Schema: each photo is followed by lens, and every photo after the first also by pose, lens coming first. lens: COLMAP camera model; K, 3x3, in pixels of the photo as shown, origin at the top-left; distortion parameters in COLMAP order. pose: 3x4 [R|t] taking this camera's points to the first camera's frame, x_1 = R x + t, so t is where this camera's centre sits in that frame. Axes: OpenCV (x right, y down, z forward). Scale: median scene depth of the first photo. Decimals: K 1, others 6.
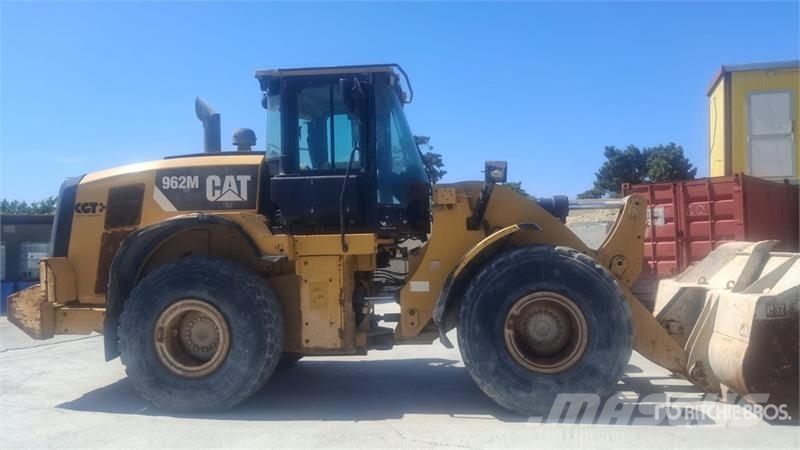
lens RADIAL K [[634.2, 0, 400.3], [0, 634.2, 230.3], [0, 0, 1]] dist [0.055058, -0.096281]
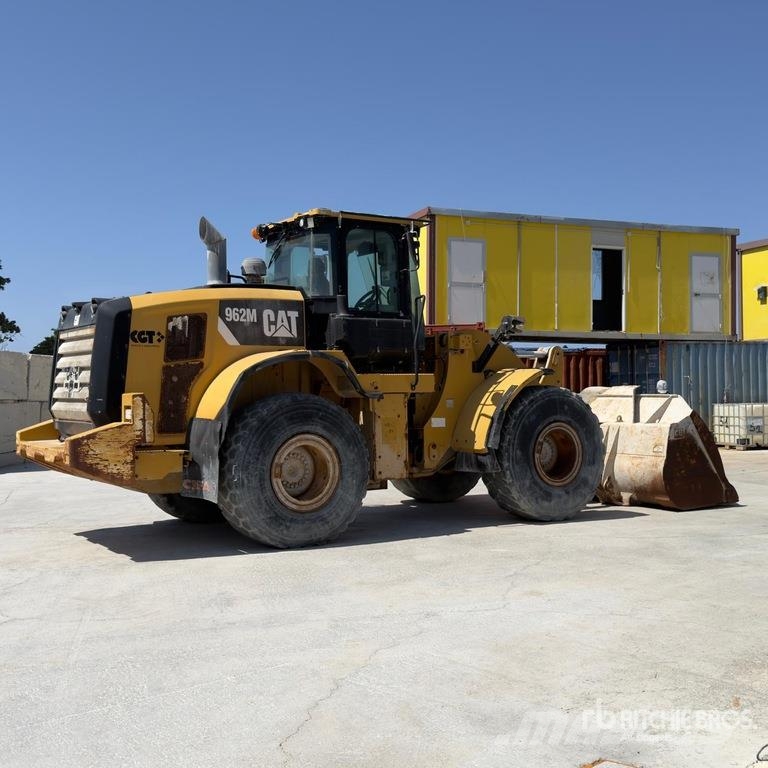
lens RADIAL K [[970.3, 0, 385.6], [0, 970.3, 382.2], [0, 0, 1]] dist [0.110220, 0.000000]
pose [[0.776252, 0.017544, 0.630179, -1.124207], [-0.024057, 0.999709, 0.001802, 0.017391], [-0.629964, -0.016559, 0.776448, -0.264932]]
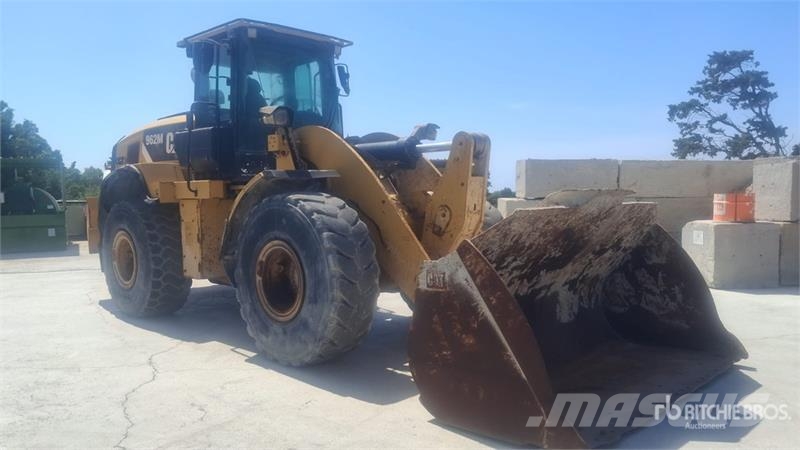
lens RADIAL K [[634.2, 0, 397.1], [0, 634.2, 240.1], [0, 0, 1]] dist [0.055058, -0.096281]
pose [[0.782081, 0.058751, -0.620401, 0.864861], [0.011277, 0.994049, 0.108351, -0.007892], [0.623074, -0.091735, 0.776765, 0.305864]]
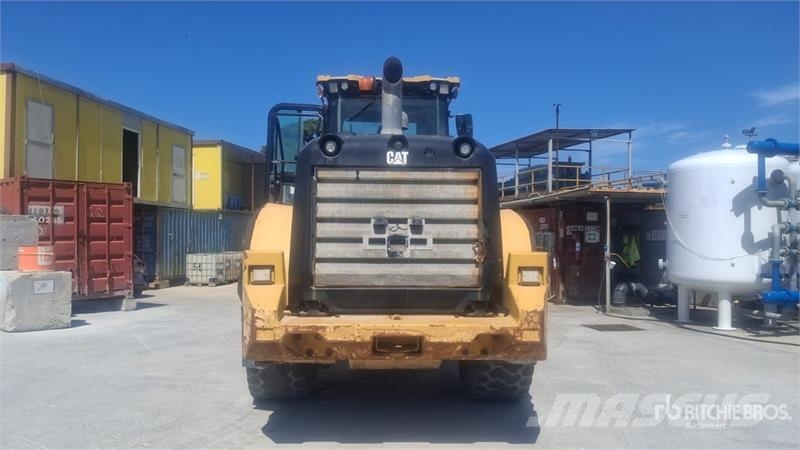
lens RADIAL K [[634.2, 0, 398.2], [0, 634.2, 231.3], [0, 0, 1]] dist [0.055058, -0.096281]
pose [[-0.132973, 0.033911, 0.990539, -1.293474], [-0.028853, 0.998858, -0.038069, 0.052850], [-0.990700, -0.033643, -0.131843, 1.257366]]
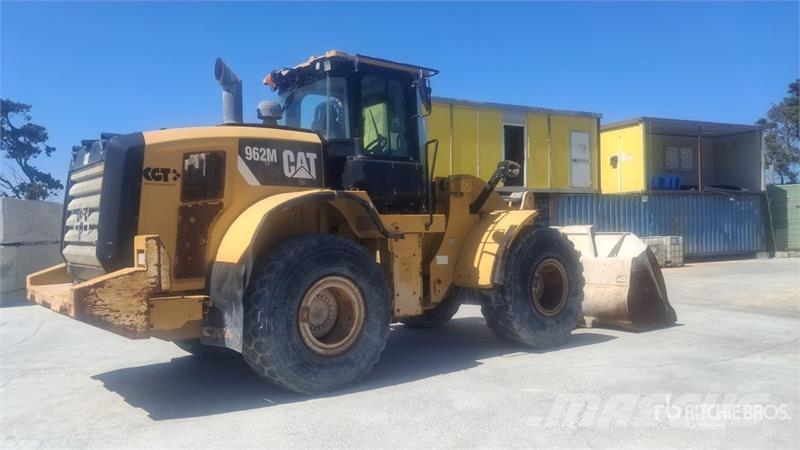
lens RADIAL K [[634.2, 0, 394.3], [0, 634.2, 236.7], [0, 0, 1]] dist [0.055058, -0.096281]
pose [[0.705437, -0.000064, 0.708773, -0.891071], [-0.016264, 0.999735, 0.016278, 0.026783], [-0.708586, -0.023011, 0.705249, 0.220980]]
